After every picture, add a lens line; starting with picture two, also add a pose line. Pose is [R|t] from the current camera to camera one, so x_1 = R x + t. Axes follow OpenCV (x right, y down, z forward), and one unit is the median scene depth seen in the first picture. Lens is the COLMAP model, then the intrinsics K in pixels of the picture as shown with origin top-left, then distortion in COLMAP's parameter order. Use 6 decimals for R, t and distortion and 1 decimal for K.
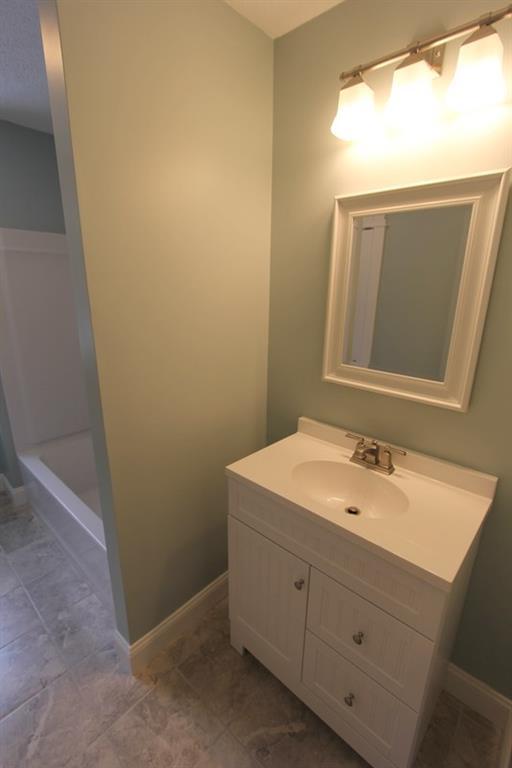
lens RADIAL K [[355.0, 0, 256.0], [0, 355.0, 384.0], [0, 0, 1]] dist [-0.031532, 0.006779]
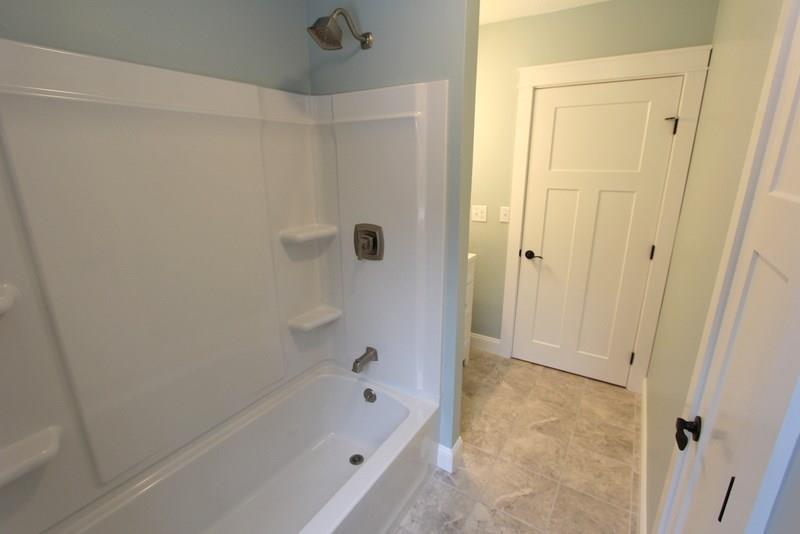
lens RADIAL K [[369.8, 0, 400.0], [0, 369.8, 267.0], [0, 0, 1]] dist [-0.031532, 0.006779]
pose [[-0.170135, -0.277421, 0.945564, -1.573343], [0.267675, 0.910464, 0.315285, -0.355782], [-0.948369, 0.306745, -0.080643, 1.218894]]
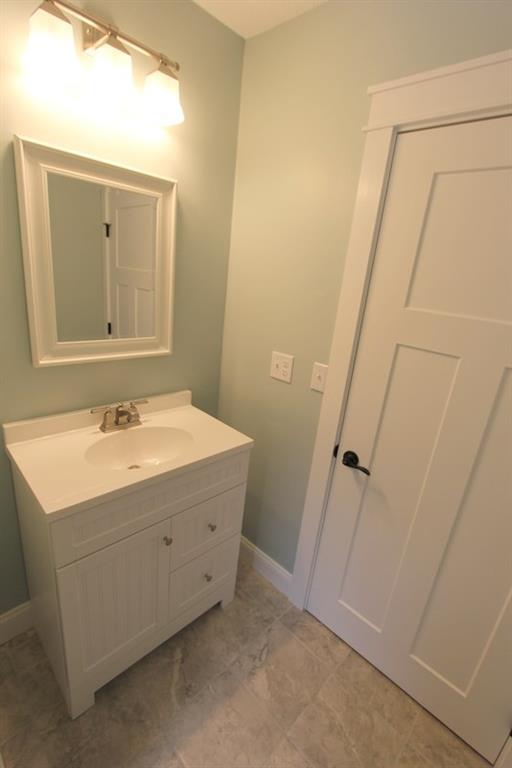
lens RADIAL K [[355.0, 0, 256.0], [0, 355.0, 384.0], [0, 0, 1]] dist [-0.031532, 0.006779]
pose [[0.032275, -0.310988, 0.949866, -0.671715], [0.170411, 0.938158, 0.301364, -0.153375], [-0.984844, 0.152141, 0.083275, 0.496348]]
